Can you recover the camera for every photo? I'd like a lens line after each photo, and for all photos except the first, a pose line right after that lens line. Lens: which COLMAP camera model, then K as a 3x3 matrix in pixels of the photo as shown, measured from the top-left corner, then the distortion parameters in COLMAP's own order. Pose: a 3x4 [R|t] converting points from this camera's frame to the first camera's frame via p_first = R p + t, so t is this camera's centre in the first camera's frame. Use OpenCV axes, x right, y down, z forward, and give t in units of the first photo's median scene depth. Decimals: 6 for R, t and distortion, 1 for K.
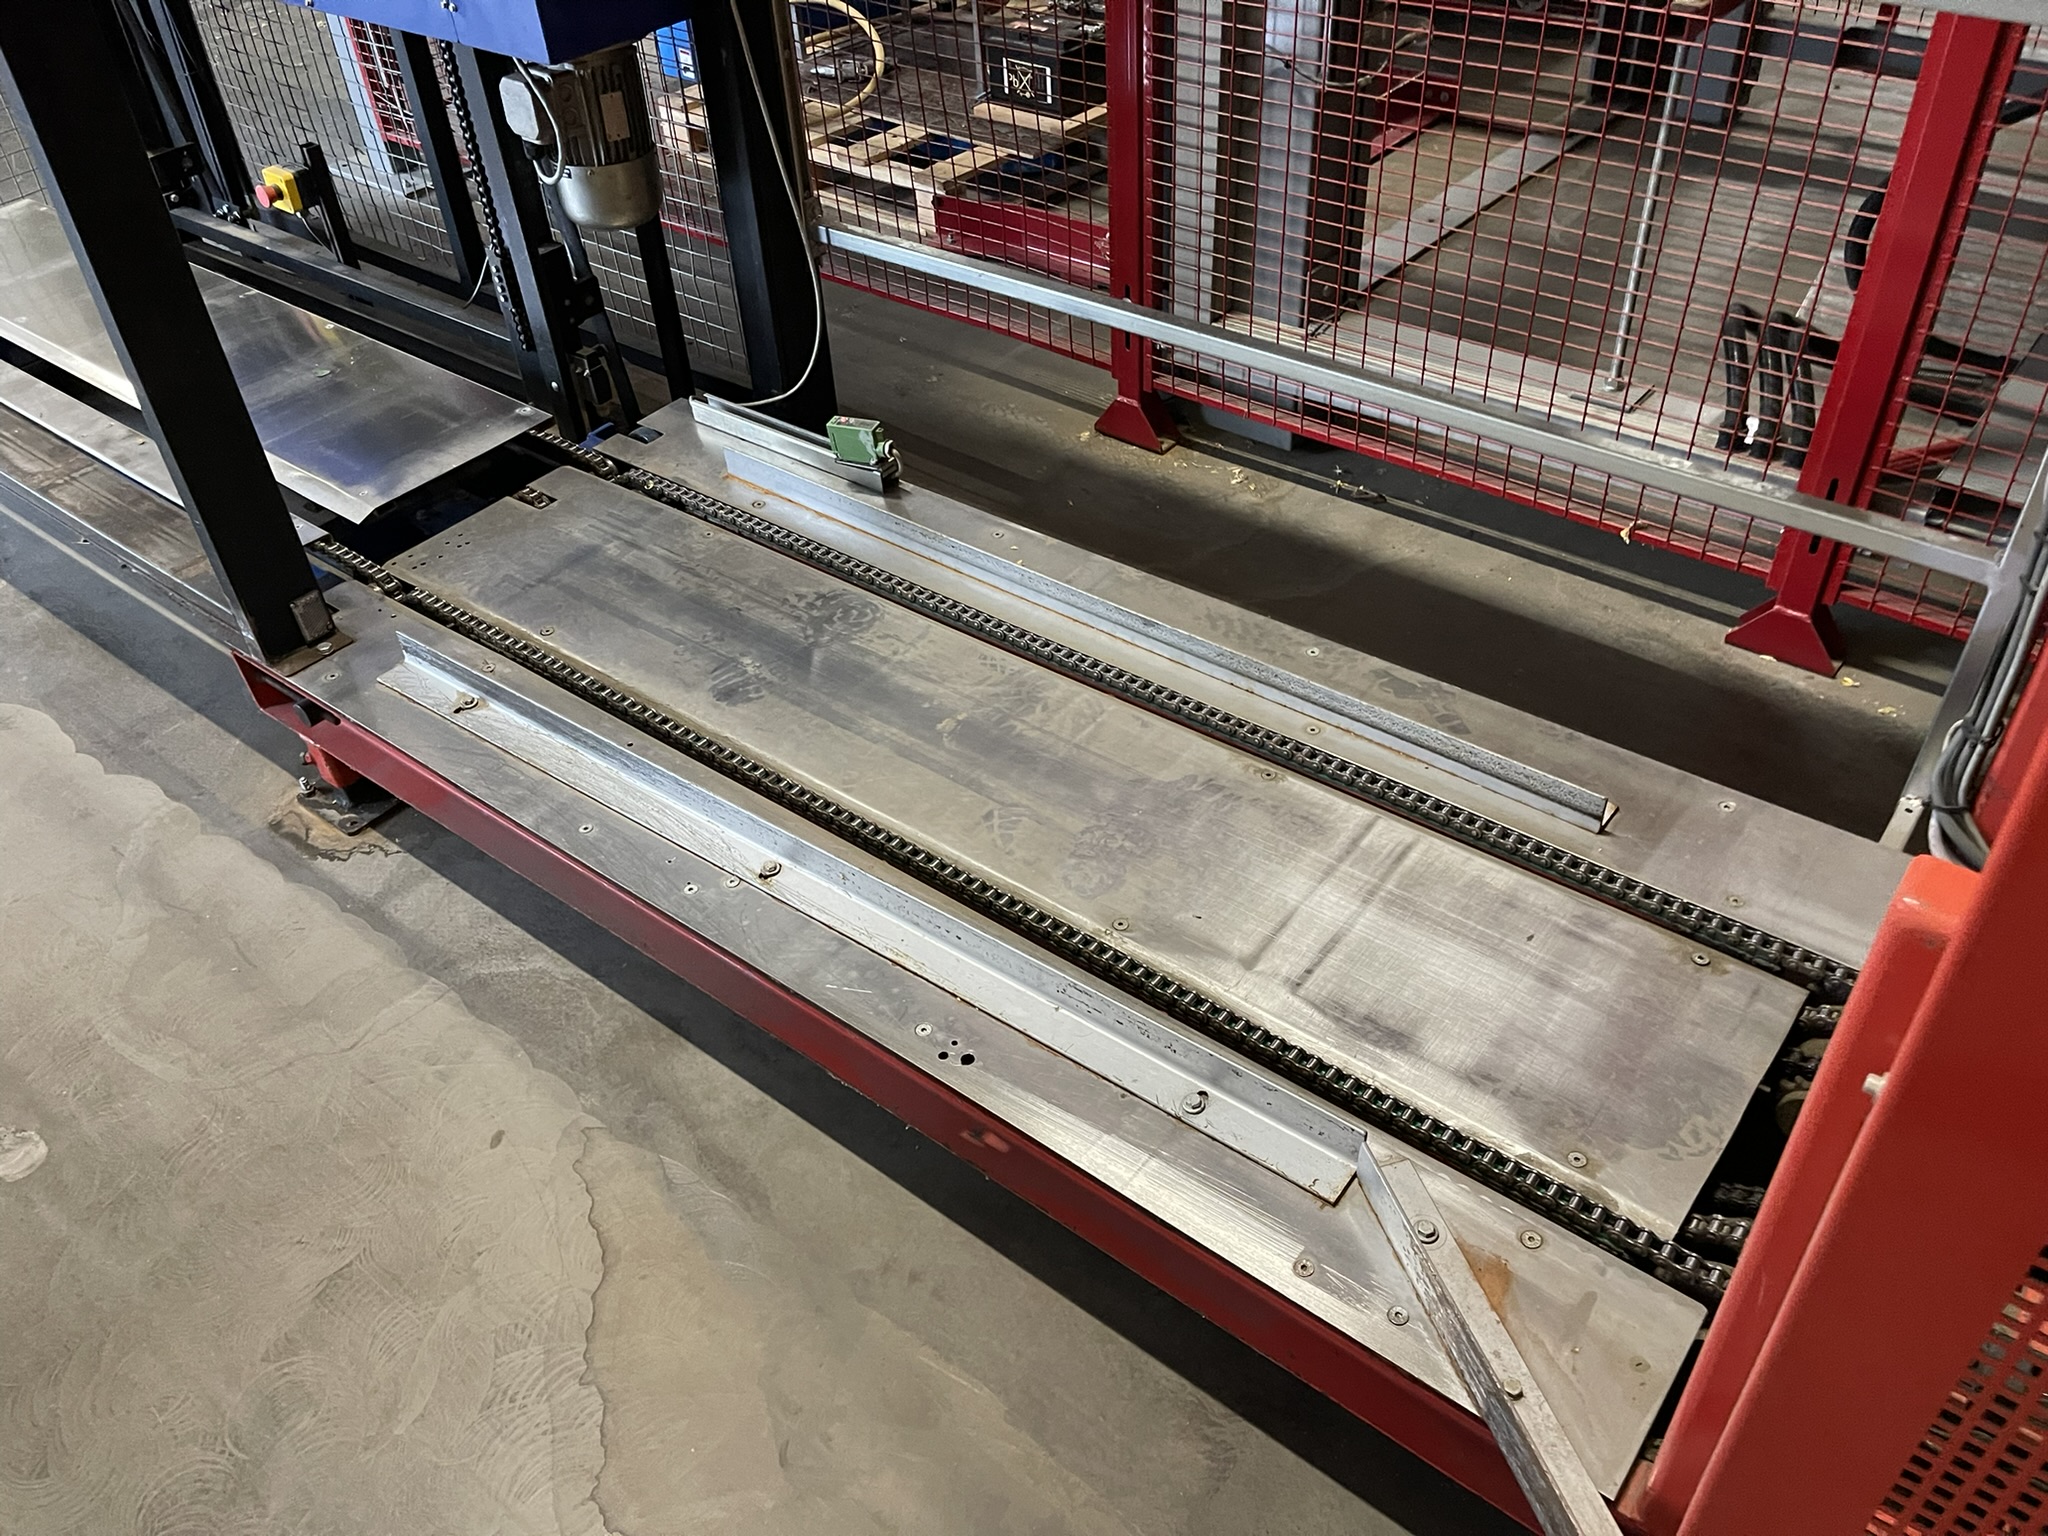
lens RADIAL K [[1528.7, 0, 1024.0], [0, 1528.7, 768.0], [0, 0, 1]] dist [0.010166, -0.004220]
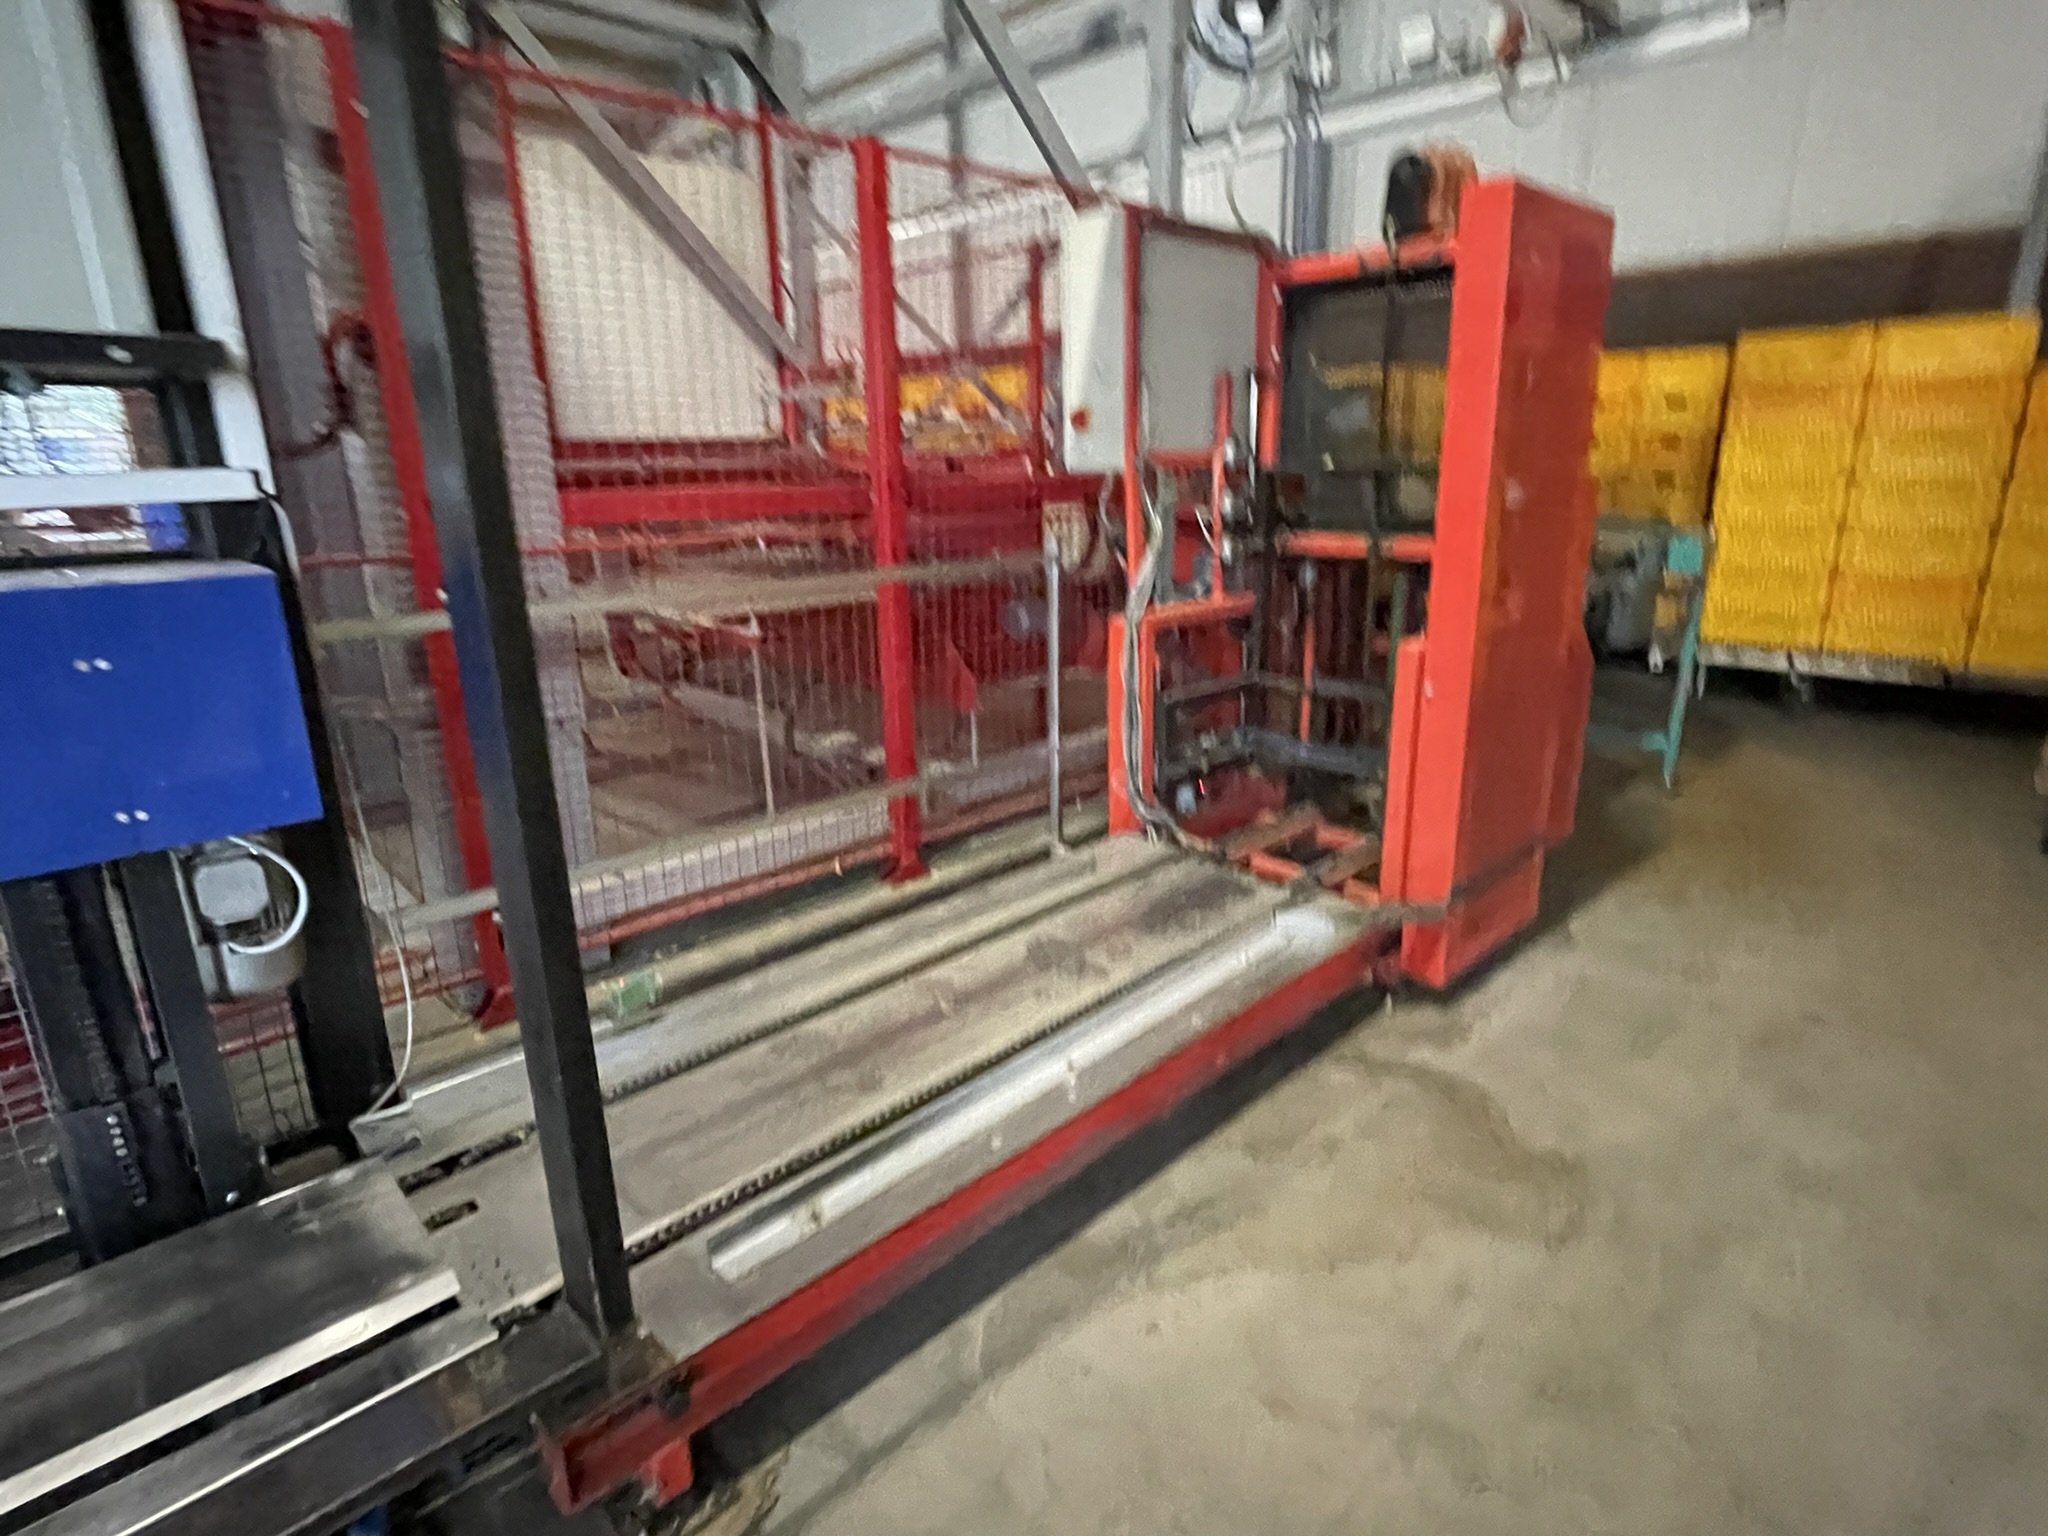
lens RADIAL K [[1102.5, 0, 1024.0], [0, 1102.5, 768.0], [0, 0, 1]] dist [-0.001155, -0.000265]
pose [[0.137720, -0.238935, 0.961220, -1.079247], [0.647072, 0.756447, 0.095323, -0.277097], [-0.749888, 0.608850, 0.258786, 0.478322]]
